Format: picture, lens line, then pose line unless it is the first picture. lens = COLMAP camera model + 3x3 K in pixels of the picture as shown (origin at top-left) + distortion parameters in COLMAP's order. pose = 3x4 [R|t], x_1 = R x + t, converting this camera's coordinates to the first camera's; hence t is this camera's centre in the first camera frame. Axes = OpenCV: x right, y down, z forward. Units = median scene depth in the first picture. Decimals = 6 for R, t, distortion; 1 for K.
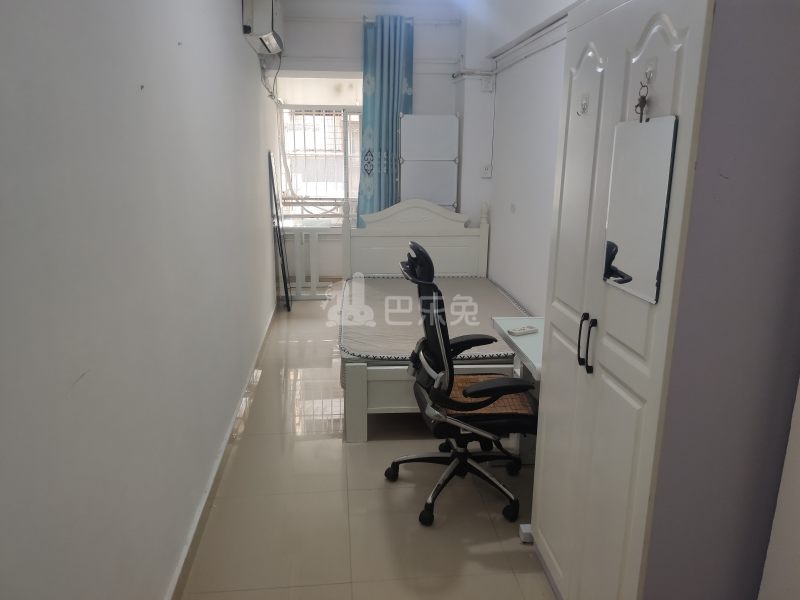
lens RADIAL K [[614.0, 0, 400.0], [0, 614.0, 300.0], [0, 0, 1]] dist [0.041726, -0.078831]
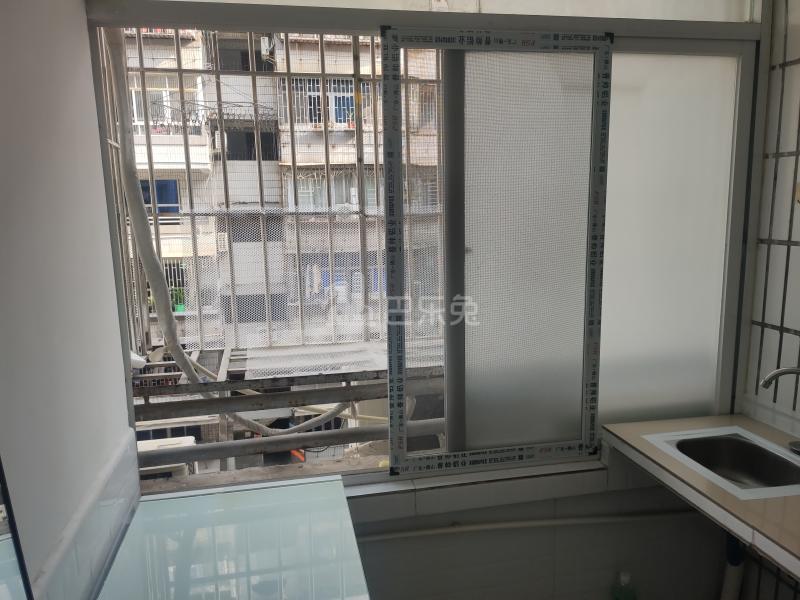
lens RADIAL K [[614.0, 0, 400.0], [0, 614.0, 300.0], [0, 0, 1]] dist [0.041726, -0.078831]
pose [[0.993897, -0.047712, 0.099462, -0.109744], [0.055310, 0.995642, -0.075085, -0.175468], [-0.095446, 0.080128, 0.992204, 0.734002]]
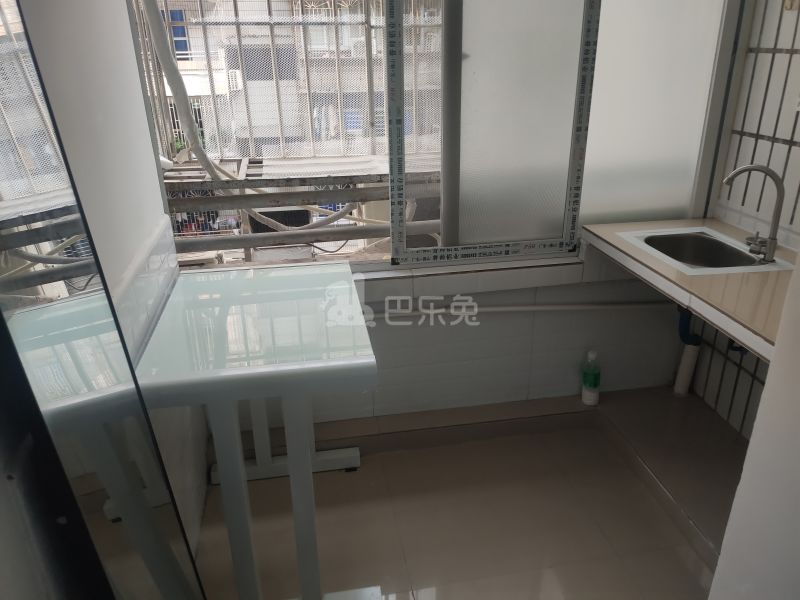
lens RADIAL K [[614.0, 0, 400.0], [0, 614.0, 300.0], [0, 0, 1]] dist [0.041726, -0.078831]
pose [[0.996715, -0.058792, 0.055705, -0.104980], [0.049064, 0.985531, 0.162241, -0.152673], [-0.064437, -0.158975, 0.985177, 0.700000]]
